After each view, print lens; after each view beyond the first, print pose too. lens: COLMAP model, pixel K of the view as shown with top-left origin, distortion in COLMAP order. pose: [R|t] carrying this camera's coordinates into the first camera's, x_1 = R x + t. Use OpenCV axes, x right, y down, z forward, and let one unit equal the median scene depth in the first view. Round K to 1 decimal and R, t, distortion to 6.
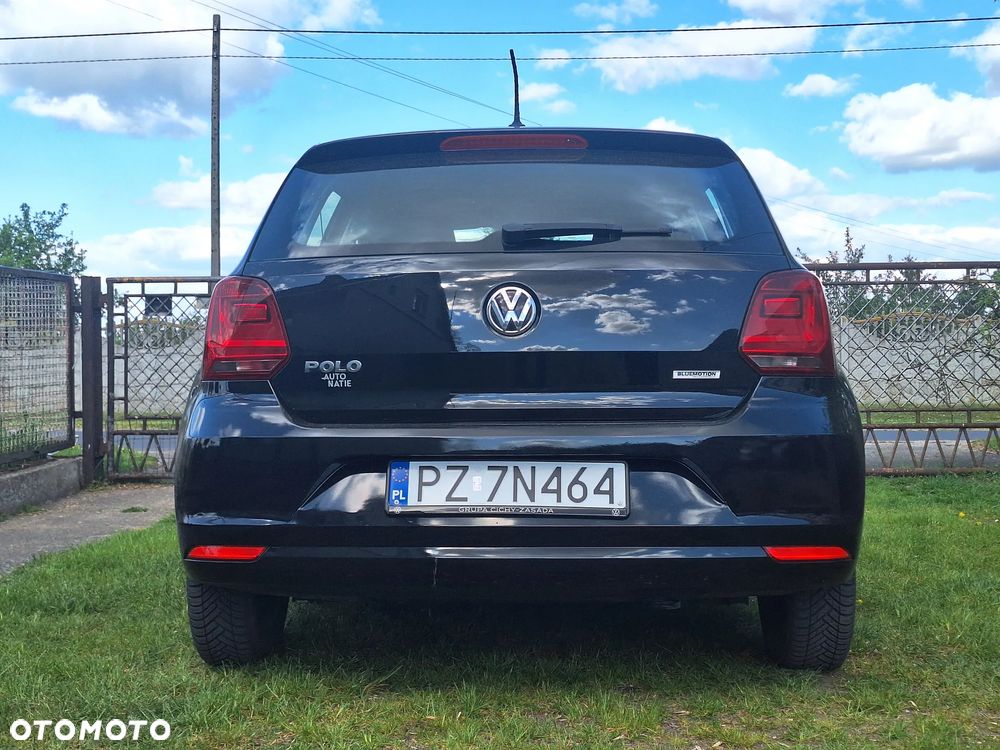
lens RADIAL K [[1333.1, 0, 475.0], [0, 1333.1, 373.2], [0, 0, 1]] dist [0.097347, 0.000000]
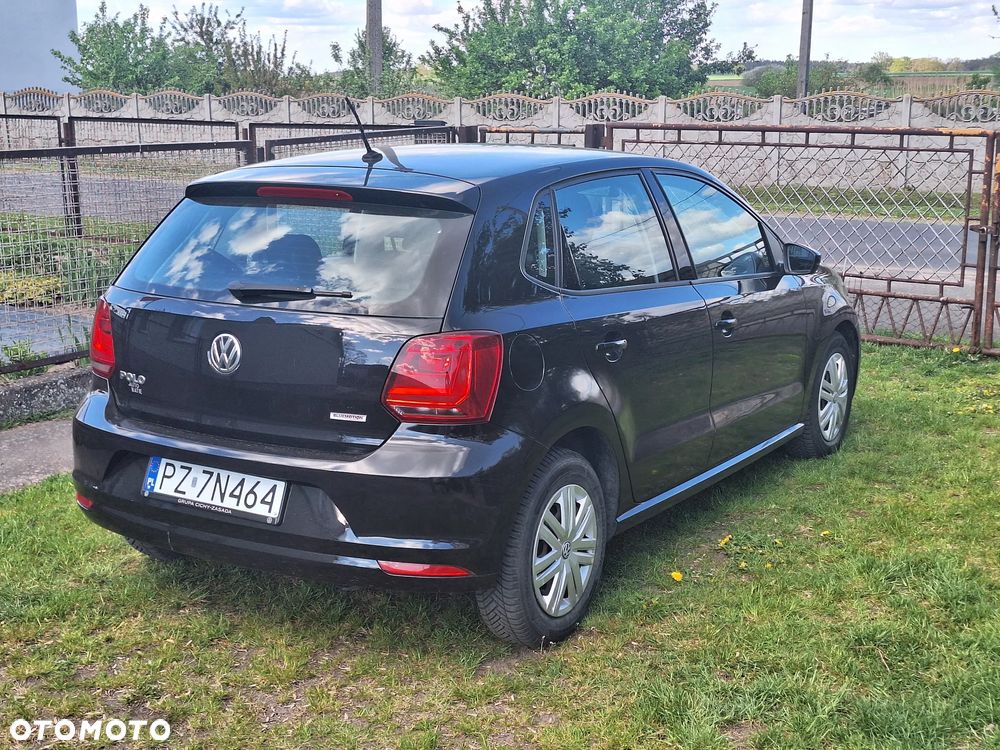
lens RADIAL K [[1333.1, 0, 495.3], [0, 1333.1, 362.3], [0, 0, 1]] dist [0.097347, 0.000000]
pose [[0.885854, 0.097559, -0.453591, 0.808527], [-0.011051, 0.981802, 0.189584, -0.273446], [0.463833, -0.162931, 0.870812, -0.007801]]
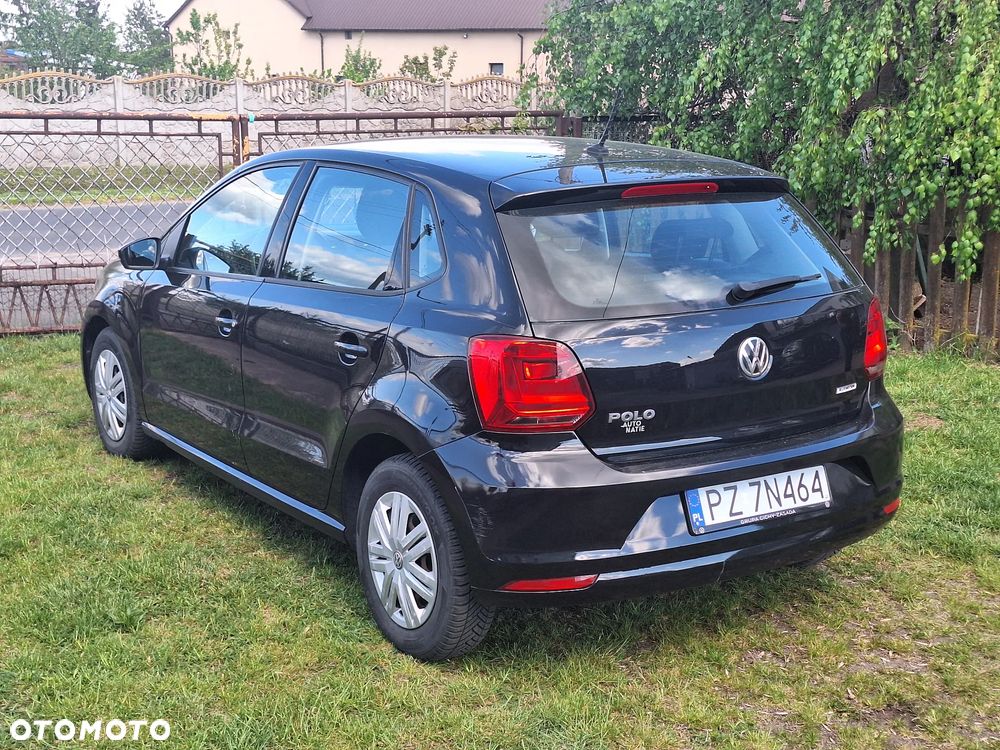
lens RADIAL K [[1333.1, 0, 494.3], [0, 1333.1, 359.3], [0, 0, 1]] dist [0.097347, 0.000000]
pose [[0.805938, -0.106522, 0.582338, -0.857696], [-0.008424, 0.981515, 0.191198, -0.269725], [-0.591941, -0.158999, 0.790143, 0.146309]]
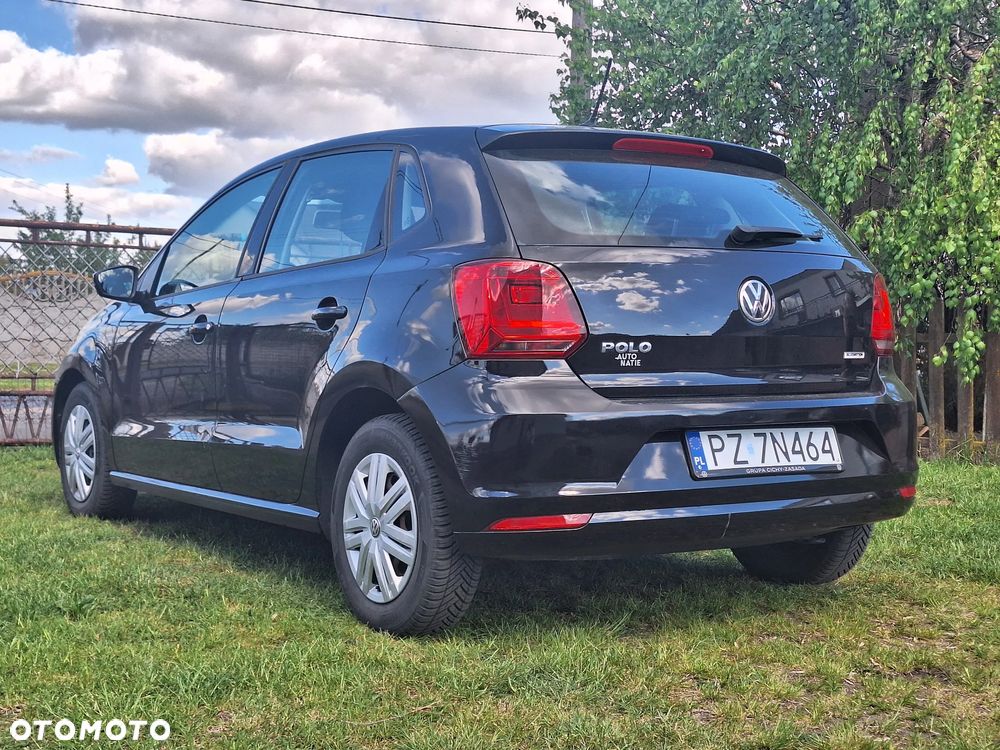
lens RADIAL K [[1333.1, 0, 488.2], [0, 1333.1, 374.9], [0, 0, 1]] dist [0.097347, 0.000000]
pose [[0.806645, -0.008758, 0.590971, -0.822195], [-0.011178, 0.999485, 0.030069, -0.013725], [-0.590930, -0.030861, 0.806132, 0.176786]]
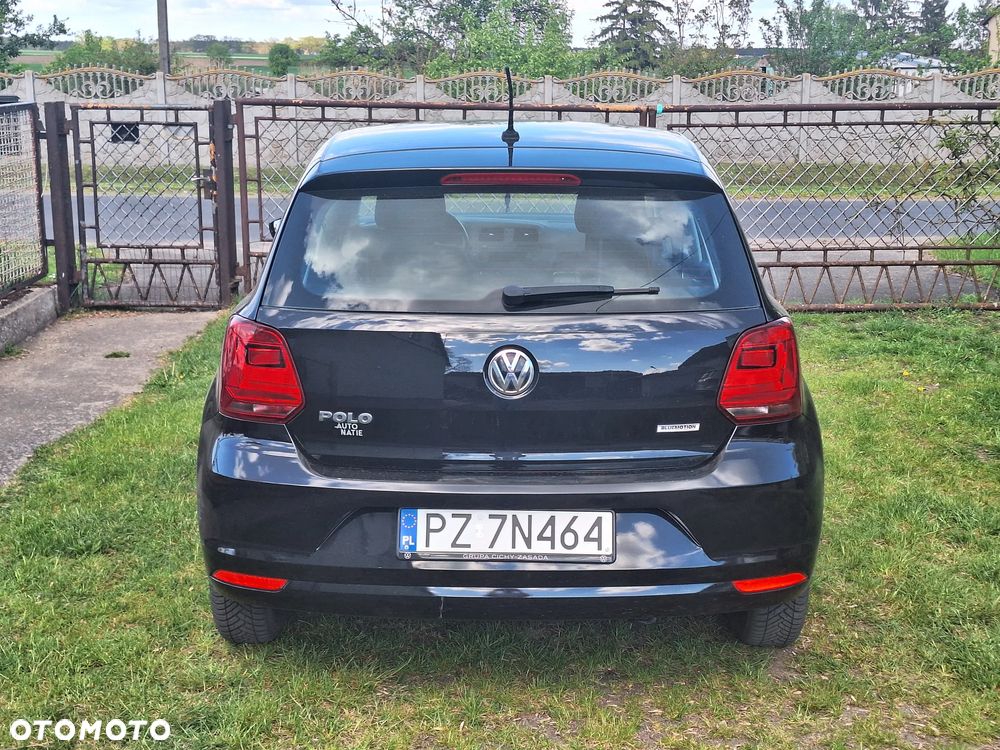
lens RADIAL K [[1333.1, 0, 485.7], [0, 1333.1, 357.5], [0, 0, 1]] dist [0.097347, 0.000000]
pose [[0.999089, -0.000421, 0.042670, -0.037604], [-0.007986, 0.980436, 0.196676, -0.258978], [-0.041918, -0.196837, 0.979540, -0.055365]]
